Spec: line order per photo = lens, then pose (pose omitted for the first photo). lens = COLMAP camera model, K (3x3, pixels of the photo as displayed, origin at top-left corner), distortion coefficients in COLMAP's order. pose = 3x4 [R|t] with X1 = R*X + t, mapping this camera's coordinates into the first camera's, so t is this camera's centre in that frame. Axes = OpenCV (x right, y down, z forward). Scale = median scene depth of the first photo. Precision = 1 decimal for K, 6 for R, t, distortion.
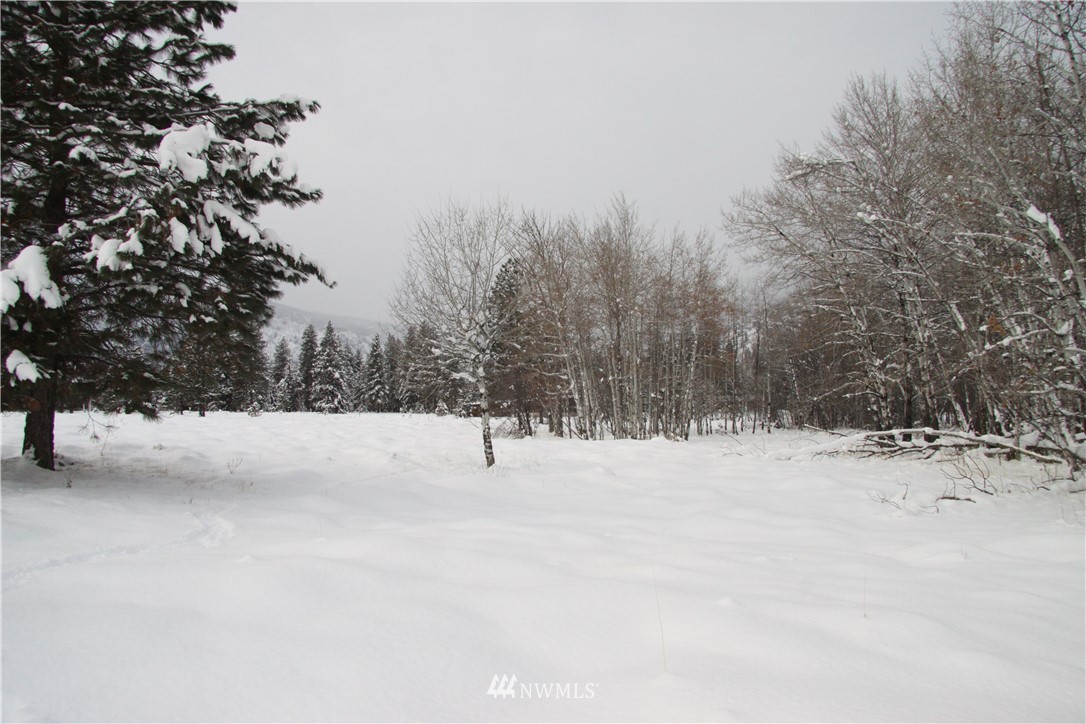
lens RADIAL K [[846.5, 0, 538.8], [0, 846.5, 389.9], [0, 0, 1]] dist [-0.185507, 0.154555]
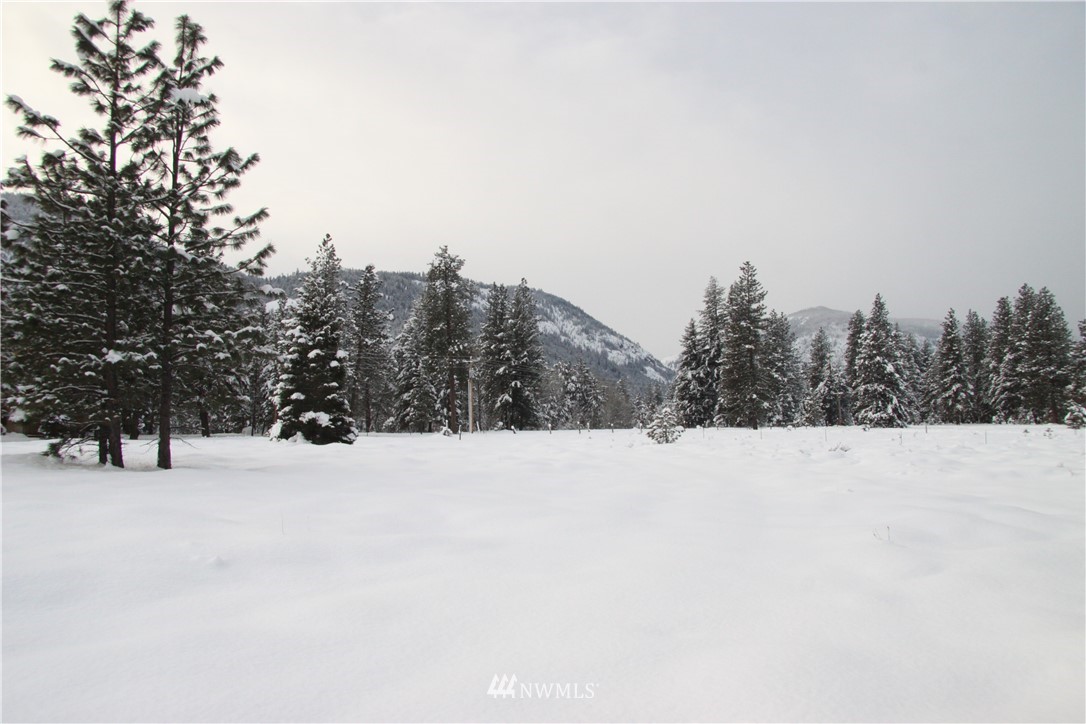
lens RADIAL K [[846.5, 0, 538.8], [0, 846.5, 389.9], [0, 0, 1]] dist [-0.185507, 0.154555]
pose [[0.790043, -0.040068, -0.611741, -0.055469], [0.030294, 0.999194, -0.026322, 0.006403], [0.612303, 0.002264, 0.790620, 0.273681]]
